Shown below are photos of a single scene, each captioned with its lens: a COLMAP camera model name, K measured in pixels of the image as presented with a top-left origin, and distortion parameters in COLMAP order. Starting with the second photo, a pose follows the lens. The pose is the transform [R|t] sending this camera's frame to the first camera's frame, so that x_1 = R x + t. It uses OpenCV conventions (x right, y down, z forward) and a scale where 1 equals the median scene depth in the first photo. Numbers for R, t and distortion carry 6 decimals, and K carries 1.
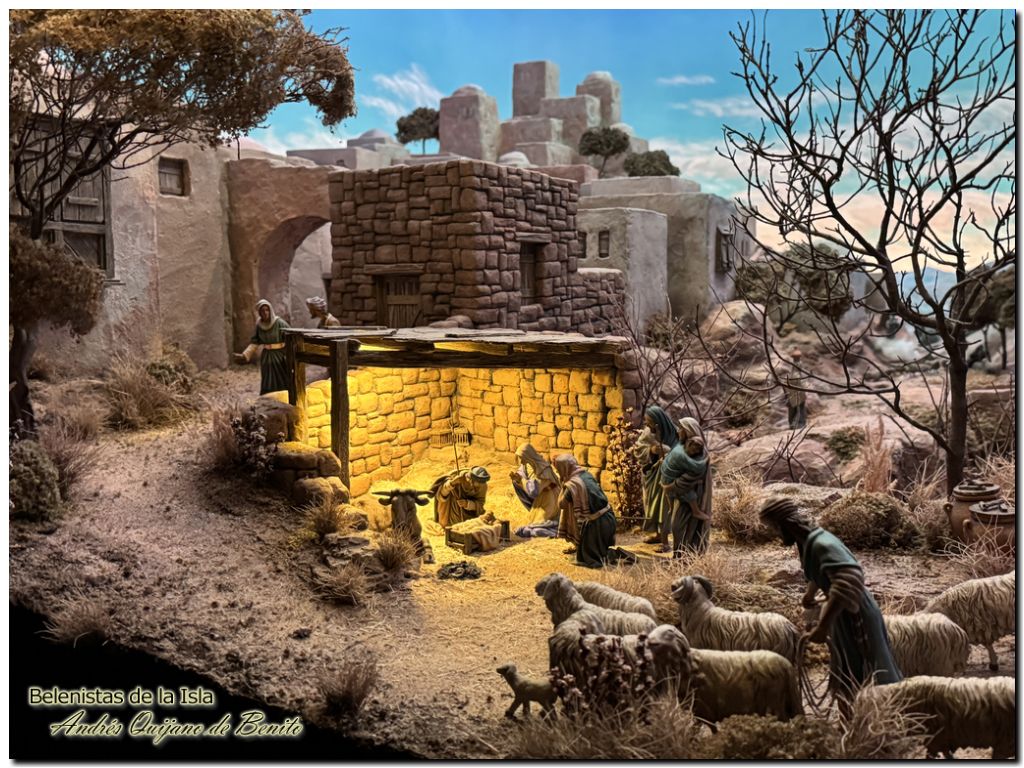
lens RADIAL K [[1198.3, 0, 506.7], [0, 1198.3, 391.7], [0, 0, 1]] dist [0.187843, -0.433759]
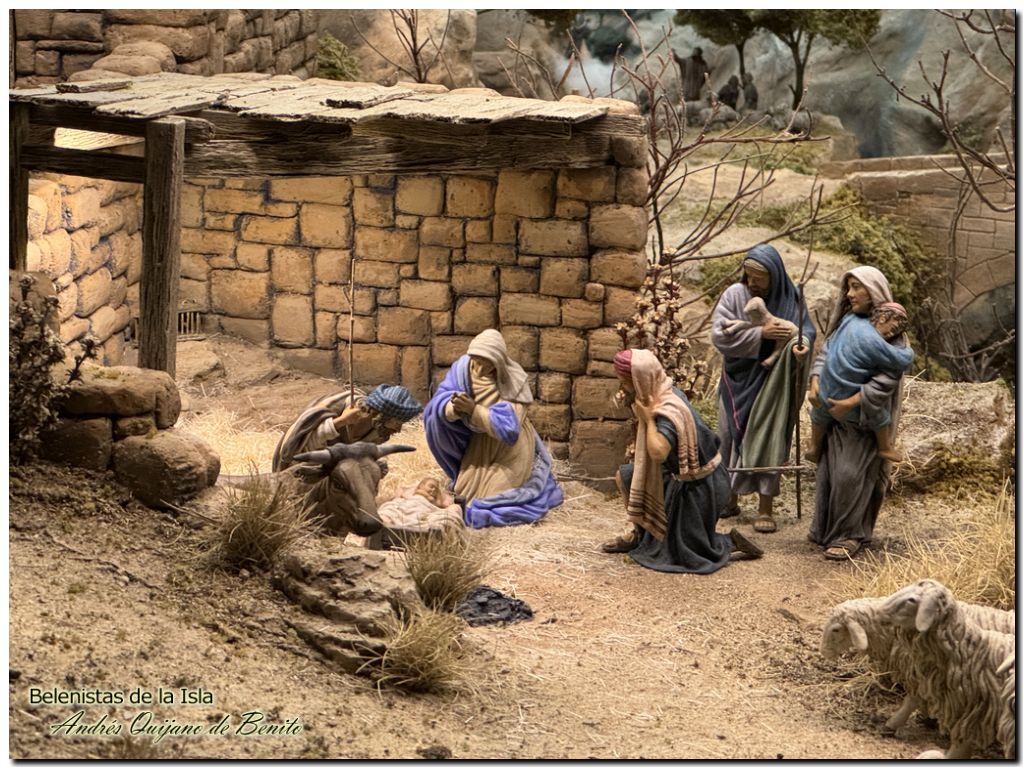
lens RADIAL K [[3076.3, 0, 512.0], [0, 3076.3, 384.0], [0, 0, 1]] dist [-0.487049, 12.518561]
pose [[0.844361, -0.061189, 0.532270, -0.615501], [0.014653, 0.995723, 0.091223, -0.045766], [-0.535575, -0.069225, 0.841646, -0.023605]]
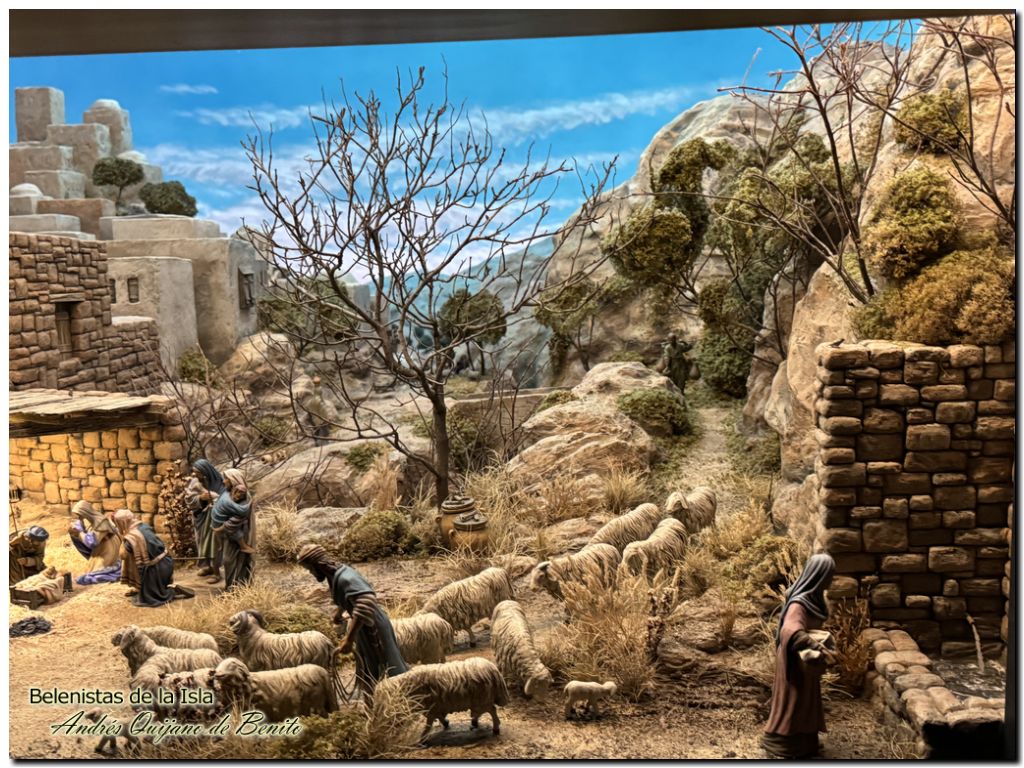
lens RADIAL K [[1194.9, 0, 510.0], [0, 1194.9, 389.1], [0, 0, 1]] dist [0.203902, -0.503530]
pose [[0.921428, -0.070287, 0.382138, -0.041378], [0.060416, 0.997458, 0.037786, -0.077686], [-0.383823, -0.011730, 0.923332, -0.184719]]
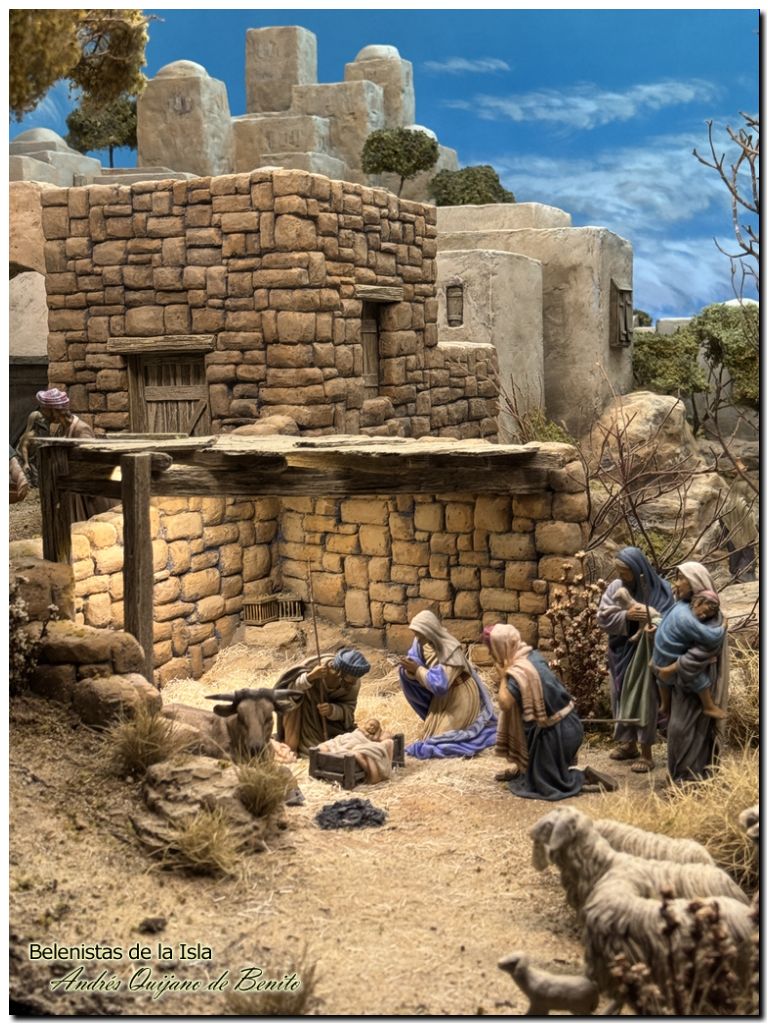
lens RADIAL K [[1792.7, 0, 425.8], [0, 1792.7, 594.0], [0, 0, 1]] dist [0.068831, 0.136298]
pose [[0.986297, -0.031553, 0.161932, -0.137422], [0.026581, 0.999109, 0.032775, 0.002044], [-0.162822, -0.028021, 0.986257, 0.052900]]
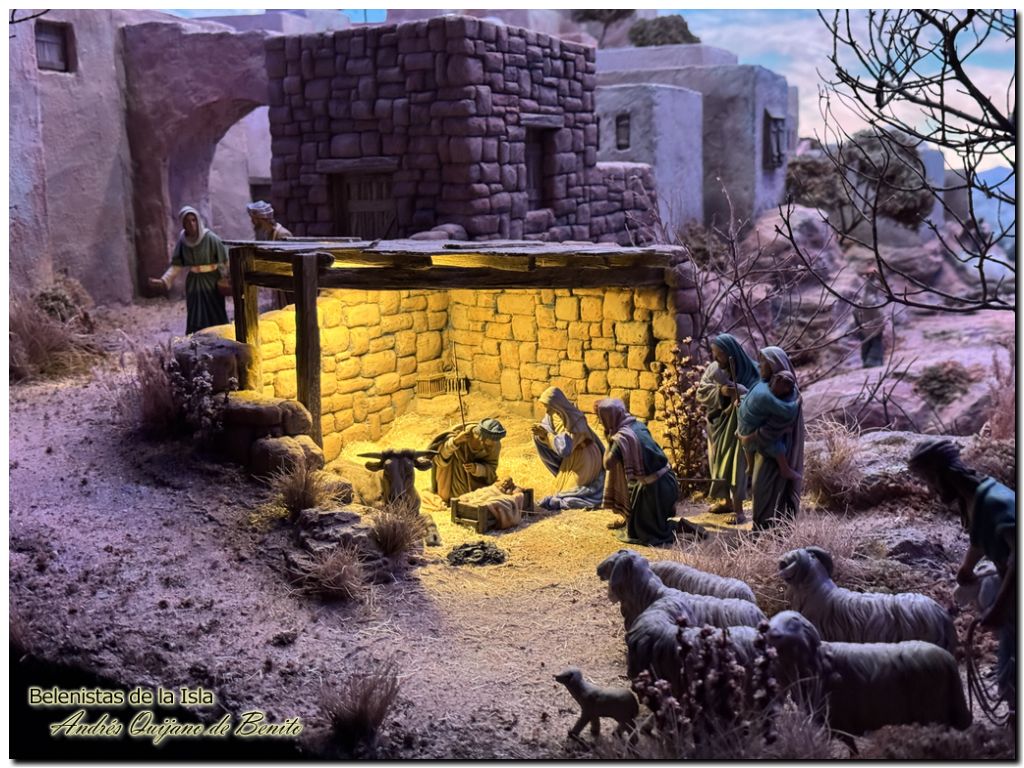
lens RADIAL K [[1517.7, 0, 518.5], [0, 1517.7, 389.2], [0, 0, 1]] dist [0.145220, -0.095474]
pose [[0.998505, -0.020614, 0.050621, -0.054004], [0.019067, 0.999342, 0.030849, 0.014157], [-0.051224, -0.029837, 0.998241, 0.038665]]
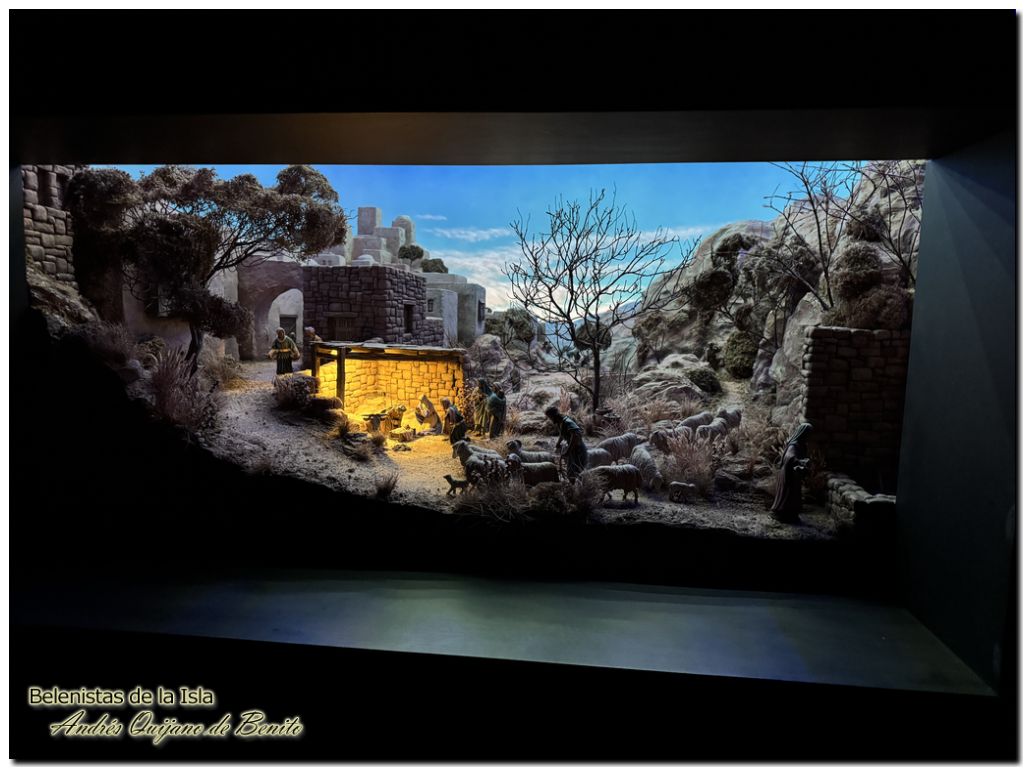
lens RADIAL K [[713.4, 0, 513.5], [0, 713.4, 386.7], [0, 0, 1]] dist [0.165230, -0.314475]
pose [[0.951458, 0.001251, 0.307777, -0.236126], [-0.000972, 0.999999, -0.001059, 0.029522], [-0.307778, 0.000709, 0.951458, -0.341995]]
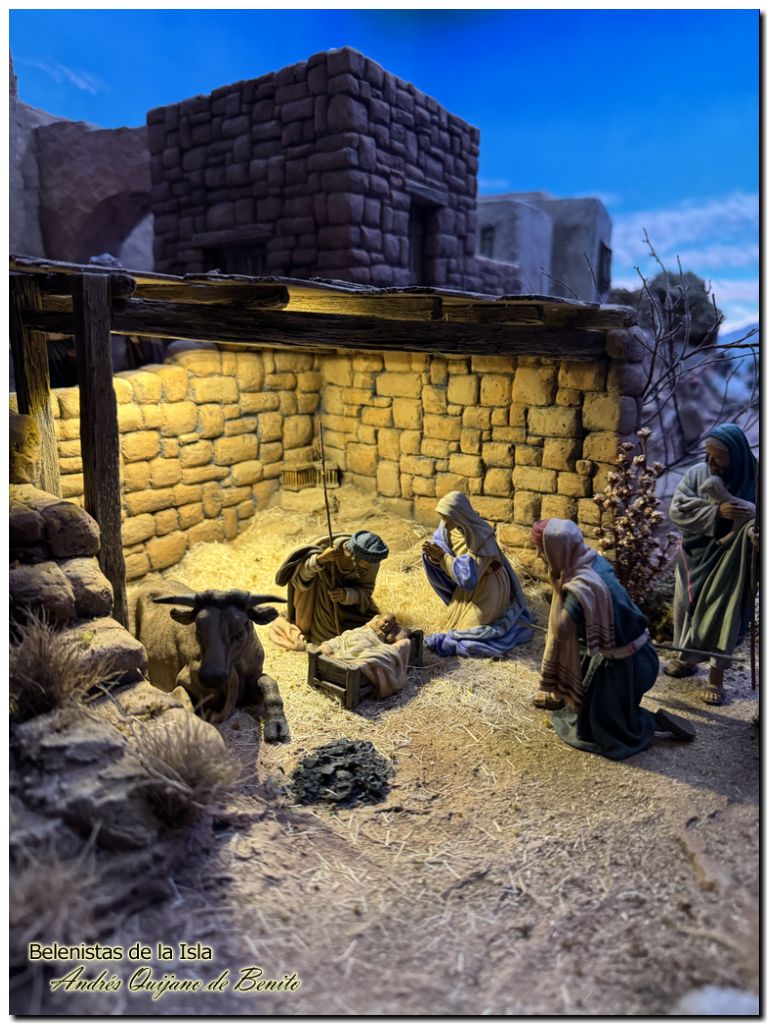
lens RADIAL K [[702.8, 0, 379.9], [0, 702.8, 528.1], [0, 0, 1]] dist [0.120431, -0.297913]
pose [[0.997716, 0.005541, 0.067328, -0.039635], [-0.014299, 0.991370, 0.130312, 0.017539], [-0.066025, -0.130977, 0.989184, 0.674087]]
